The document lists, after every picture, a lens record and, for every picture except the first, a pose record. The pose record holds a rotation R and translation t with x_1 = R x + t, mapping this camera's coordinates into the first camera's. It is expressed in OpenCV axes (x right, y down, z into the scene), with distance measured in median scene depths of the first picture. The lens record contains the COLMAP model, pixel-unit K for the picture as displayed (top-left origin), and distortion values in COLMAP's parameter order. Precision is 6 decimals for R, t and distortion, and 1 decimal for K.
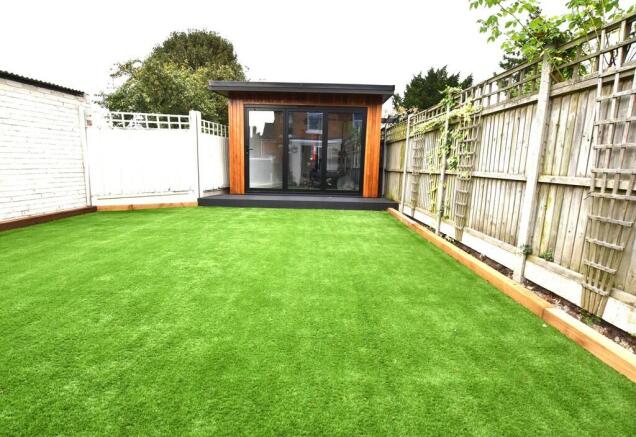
lens RADIAL K [[319.9, 0, 318.0], [0, 319.9, 218.5], [0, 0, 1]] dist [-0.028533, -0.000110]
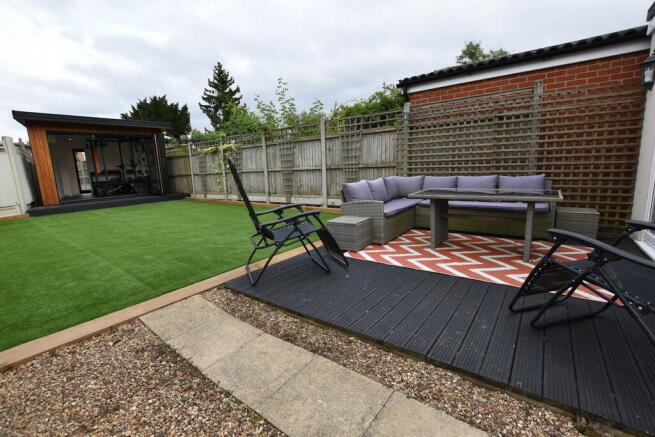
lens RADIAL K [[292.1, 0, 327.5], [0, 292.1, 218.5], [0, 0, 1]] dist [-0.001075, -0.000136]
pose [[0.597862, -0.189143, 0.778965, -0.574158], [0.193917, 0.977027, 0.088402, 0.089462], [-0.777790, 0.098203, 0.620805, -0.543604]]
